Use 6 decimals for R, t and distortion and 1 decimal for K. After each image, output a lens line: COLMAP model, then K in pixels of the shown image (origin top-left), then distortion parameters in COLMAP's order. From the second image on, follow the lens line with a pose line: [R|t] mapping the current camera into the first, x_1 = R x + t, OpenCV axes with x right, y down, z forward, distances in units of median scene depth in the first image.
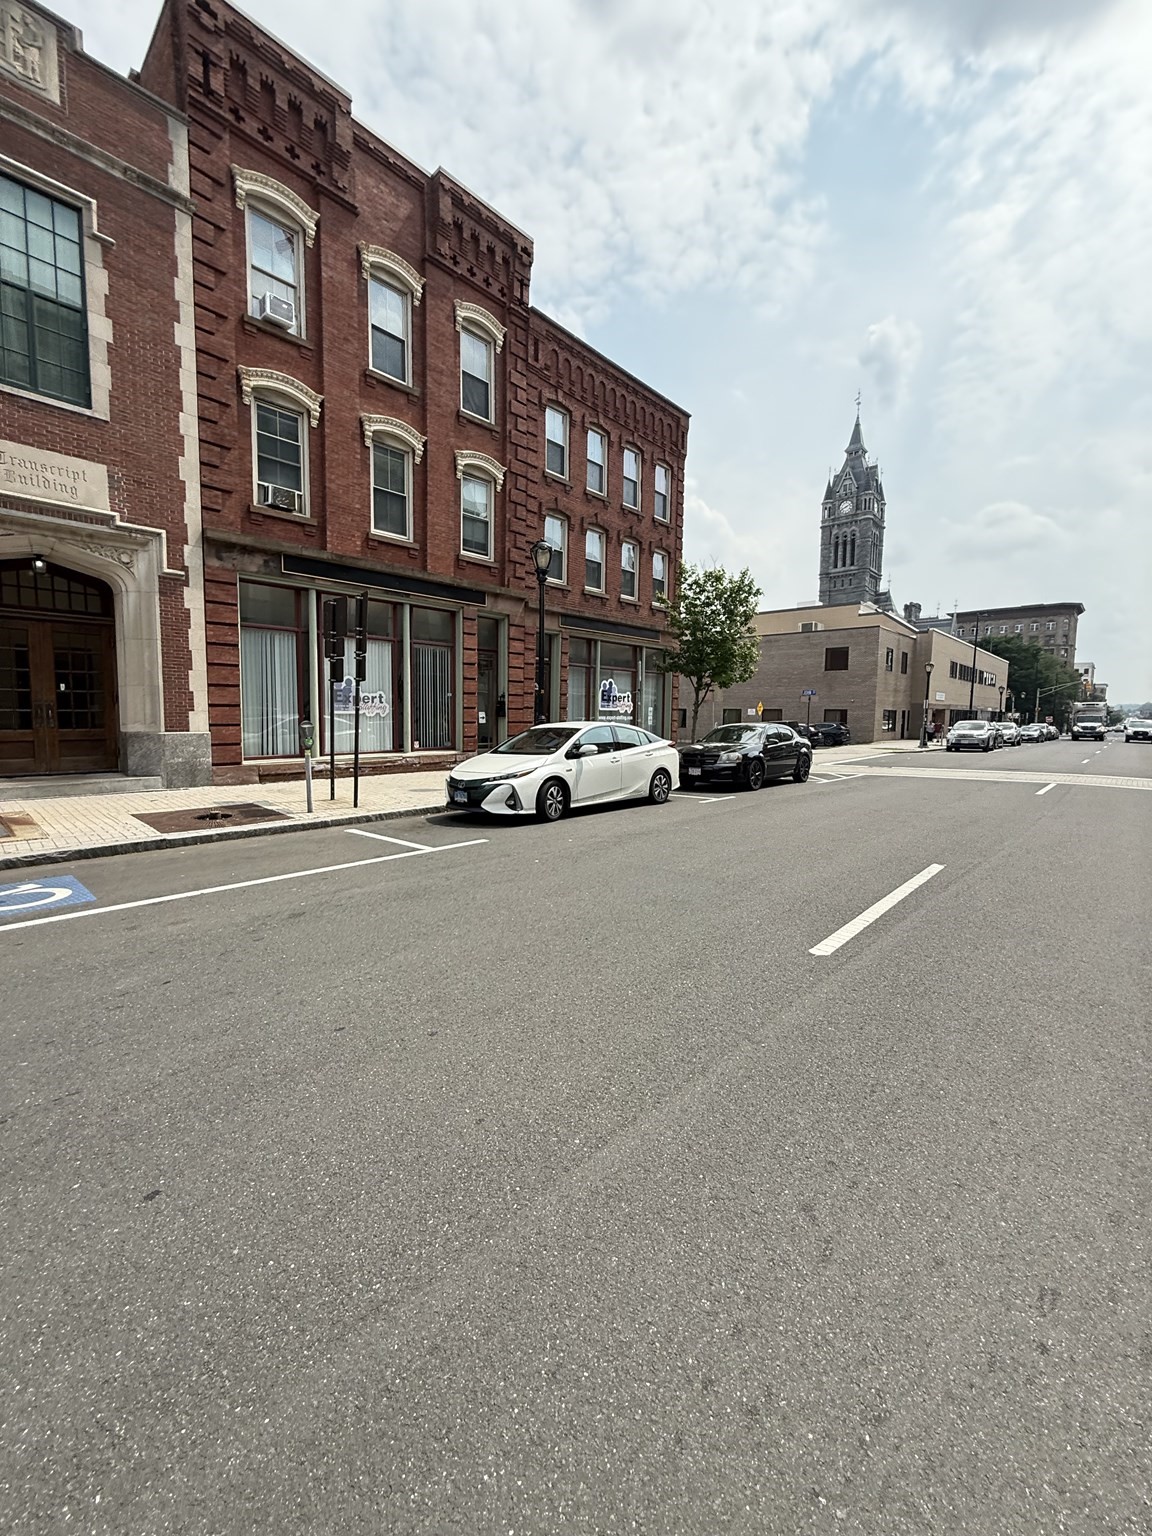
lens RADIAL K [[614.2, 0, 572.4], [0, 614.2, 765.3], [0, 0, 1]] dist [0.003405, -0.000246]
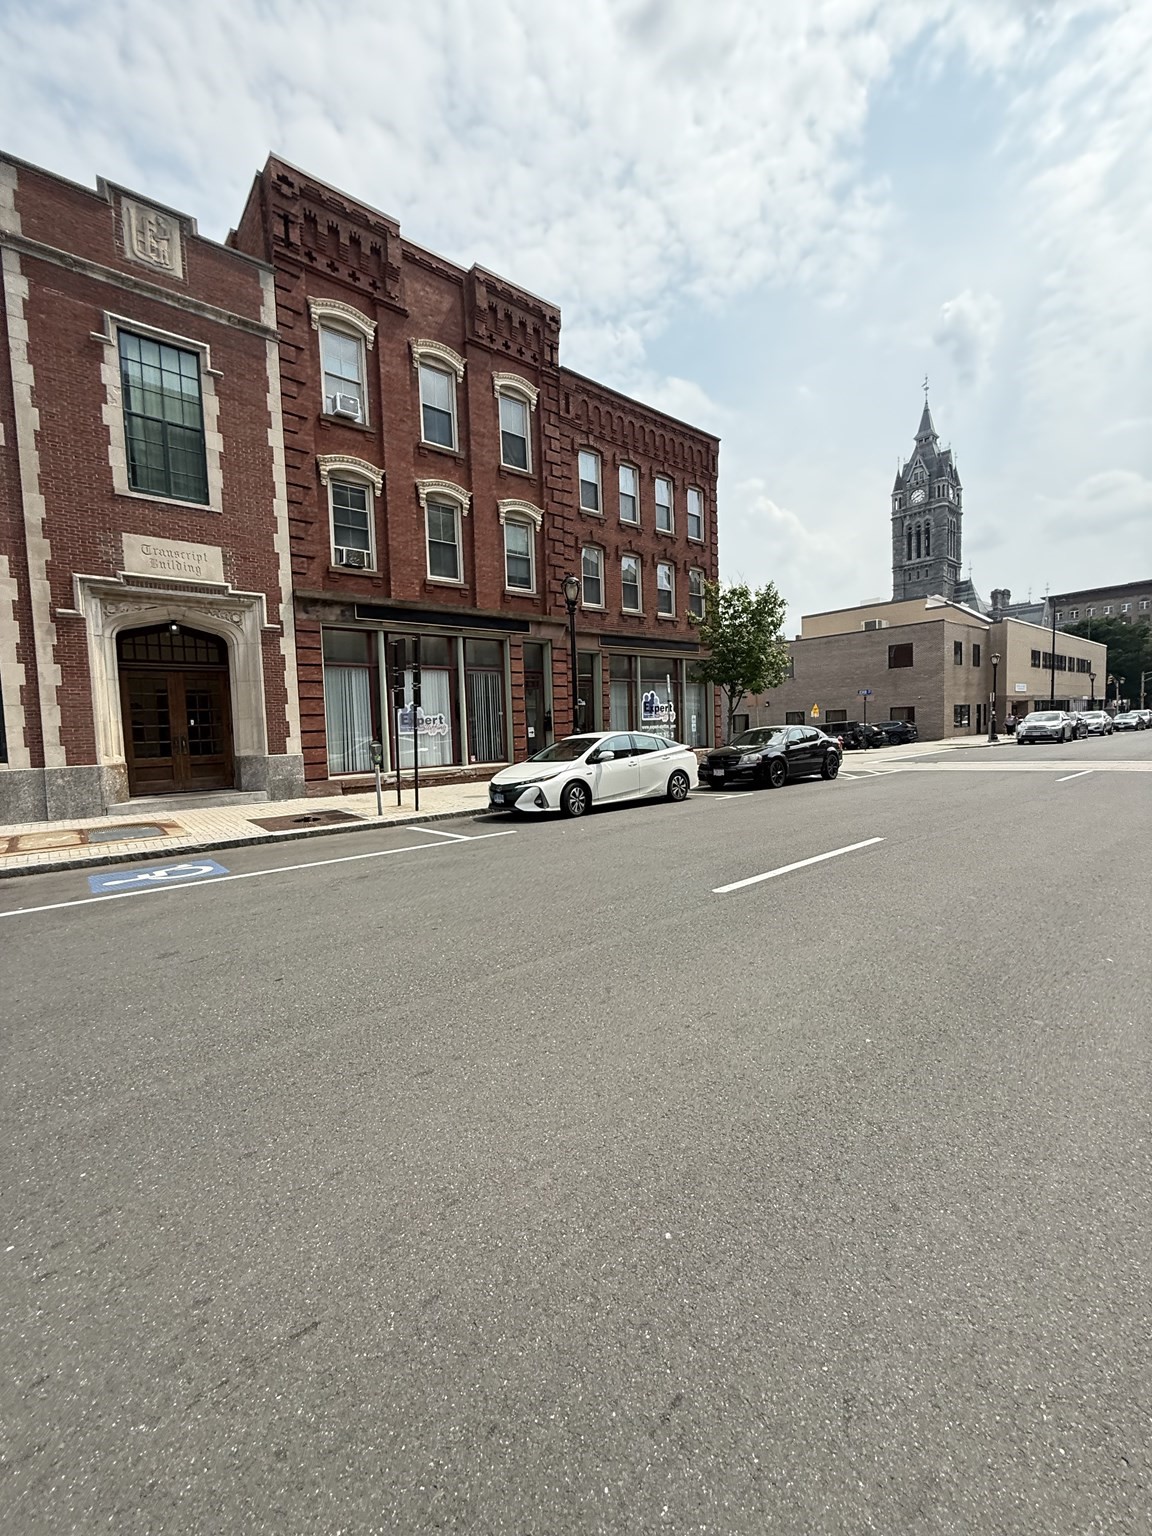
lens RADIAL K [[614.2, 0, 572.2], [0, 614.2, 764.5], [0, 0, 1]] dist [0.003405, -0.000246]
pose [[0.991558, -0.038819, -0.123719, 0.066020], [0.036340, 0.999092, -0.022232, 0.009644], [0.124469, 0.017548, 0.992068, -0.104806]]
